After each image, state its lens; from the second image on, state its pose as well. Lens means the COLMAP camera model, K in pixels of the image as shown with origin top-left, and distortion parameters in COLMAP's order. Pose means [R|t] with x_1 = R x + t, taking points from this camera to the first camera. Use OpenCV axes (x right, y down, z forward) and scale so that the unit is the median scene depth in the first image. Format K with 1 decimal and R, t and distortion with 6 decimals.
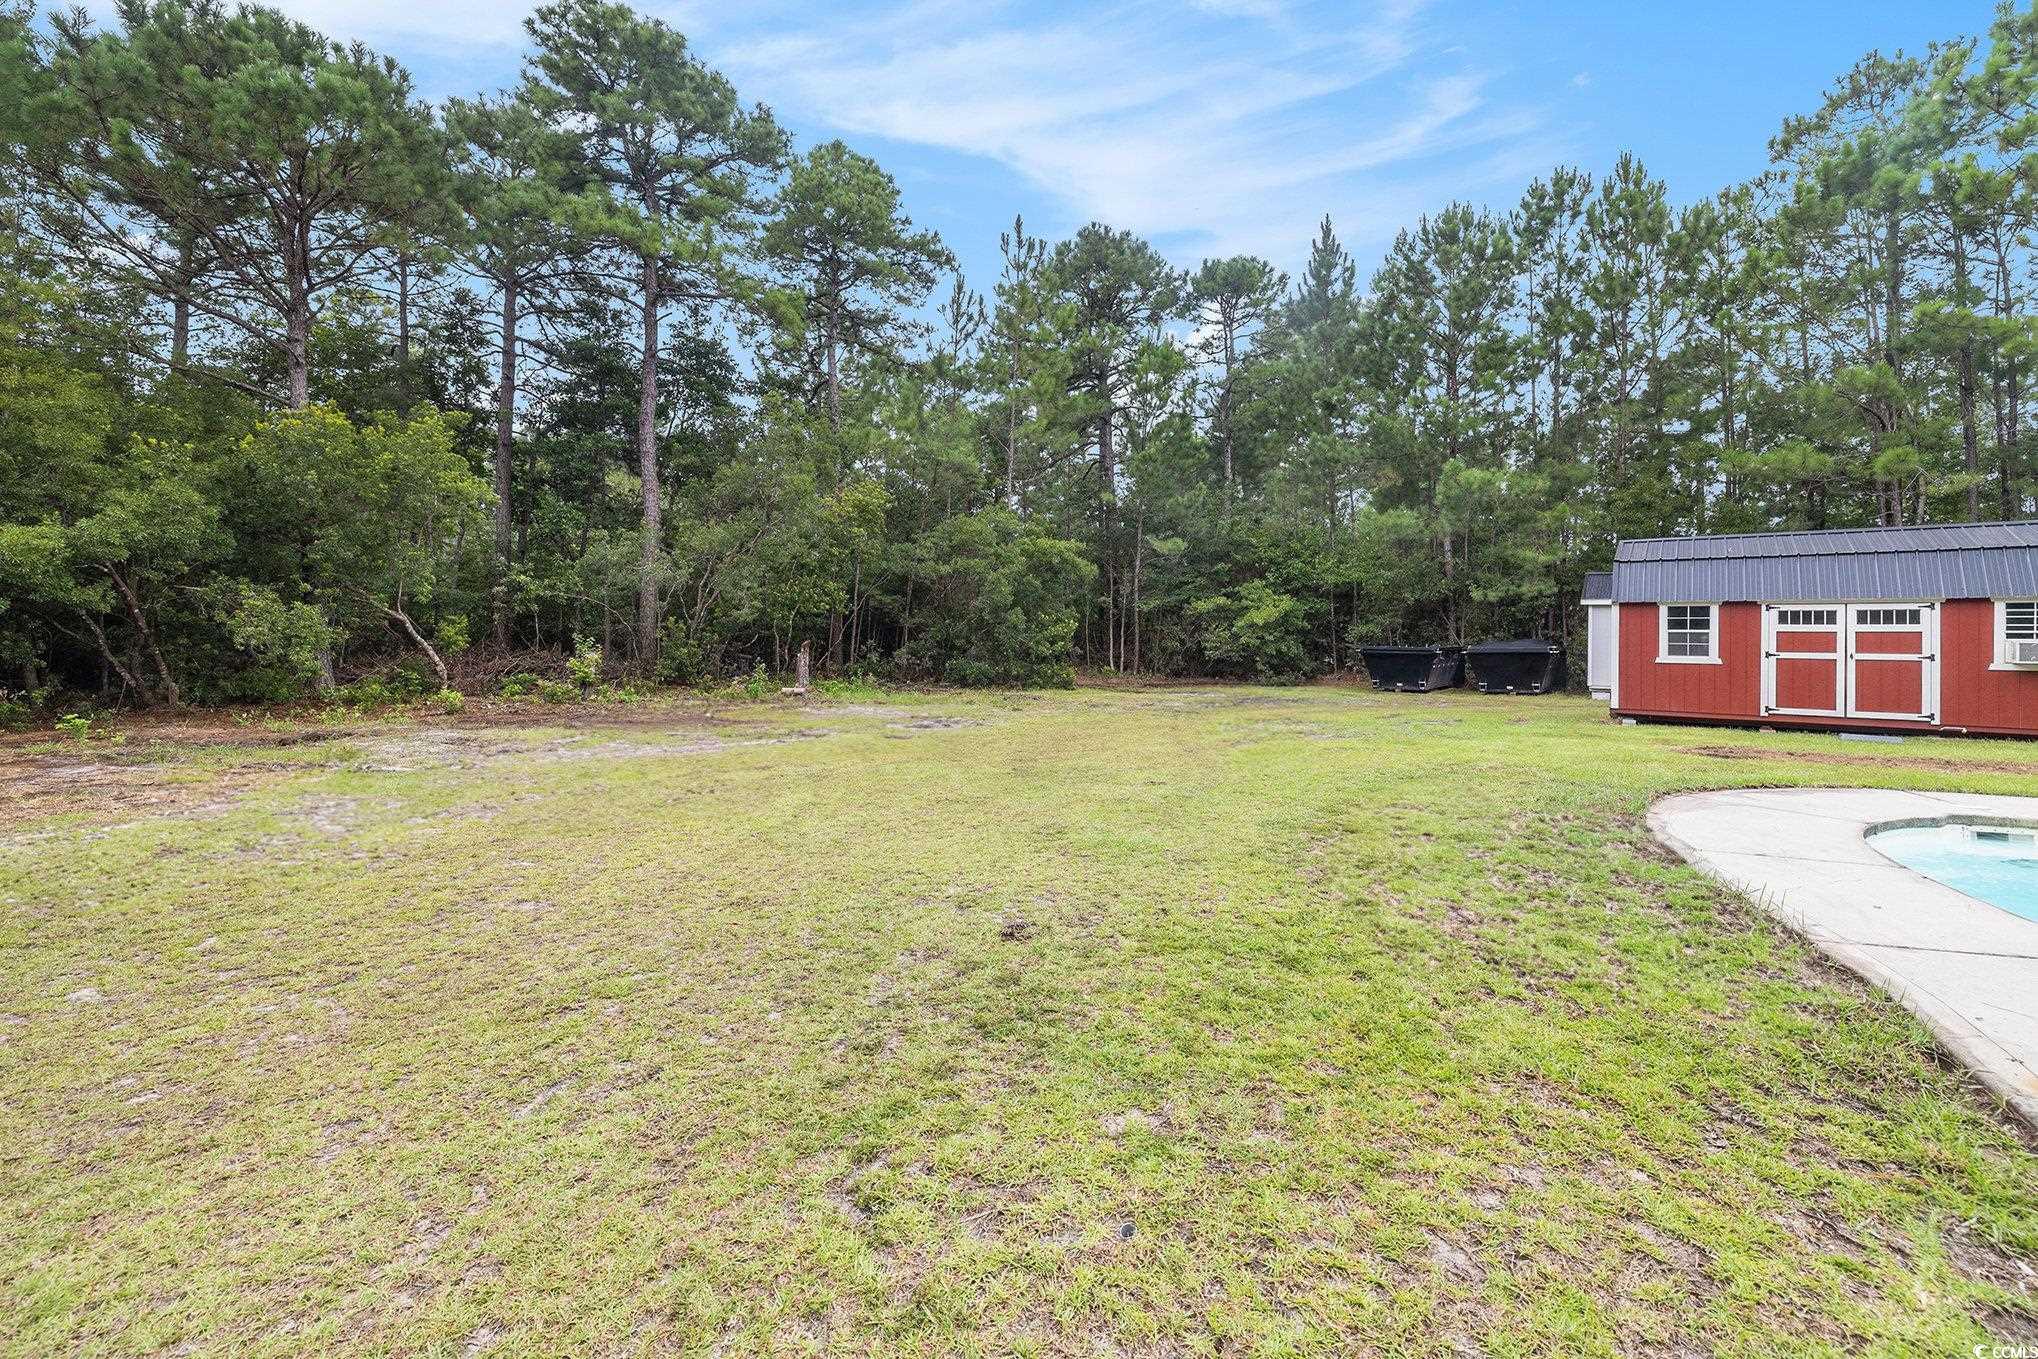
lens RADIAL K [[863.8, 0, 1029.0], [0, 863.8, 627.3], [0, 0, 1]] dist [0.002779, -0.000540]
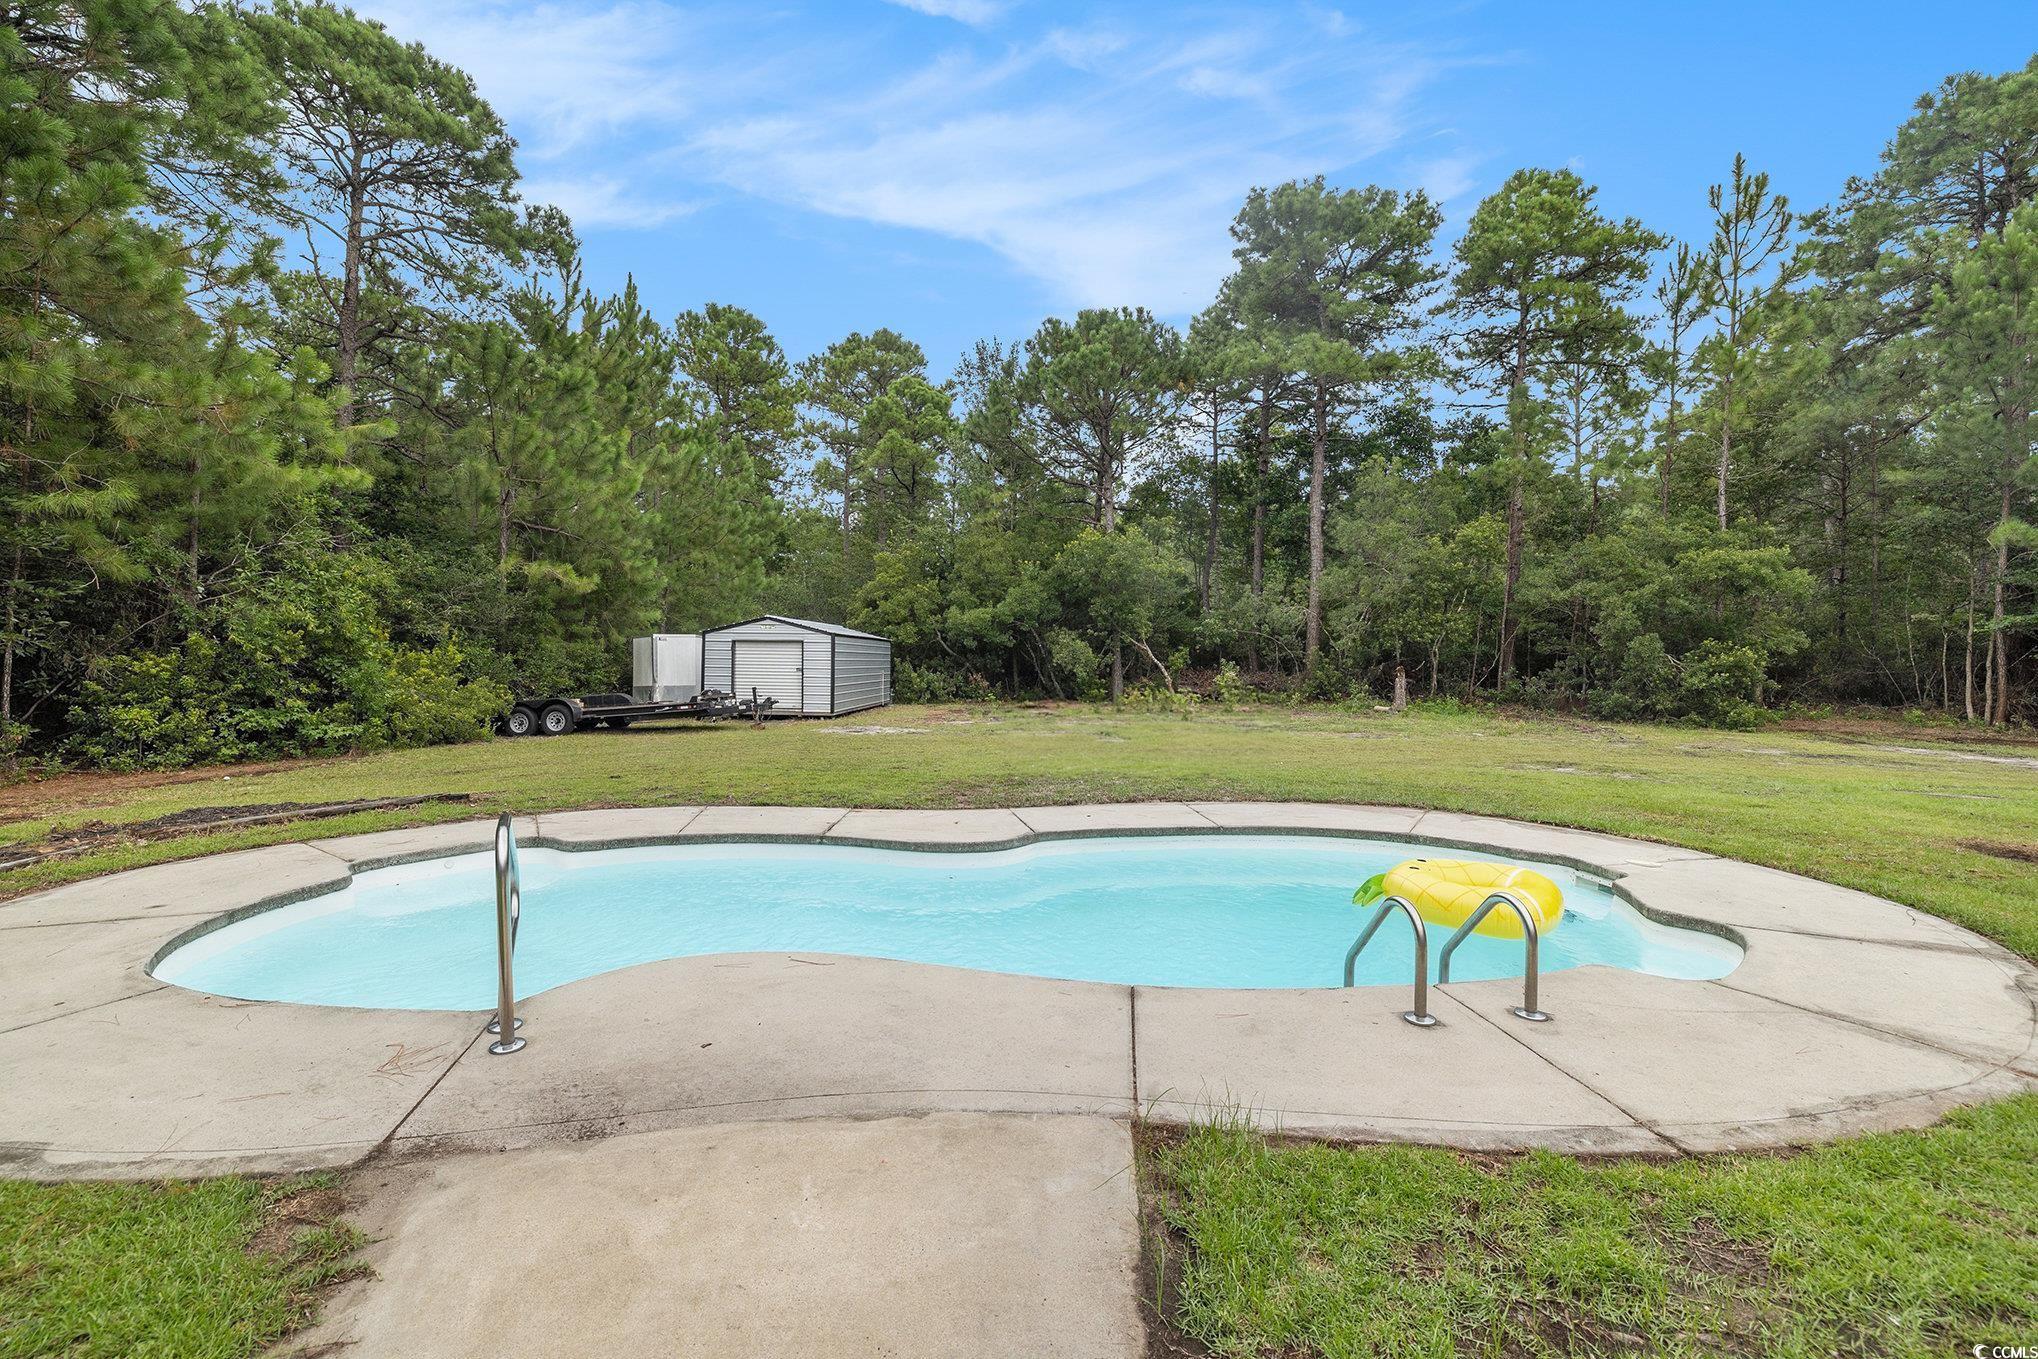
lens RADIAL K [[863.8, 0, 1024.2], [0, 863.8, 668.7], [0, 0, 1]] dist [0.002779, -0.000540]
pose [[0.483939, 0.017514, -0.874926, 0.504446], [-0.002640, 0.999824, 0.018554, -0.001609], [0.875097, -0.006669, 0.483901, 0.007194]]
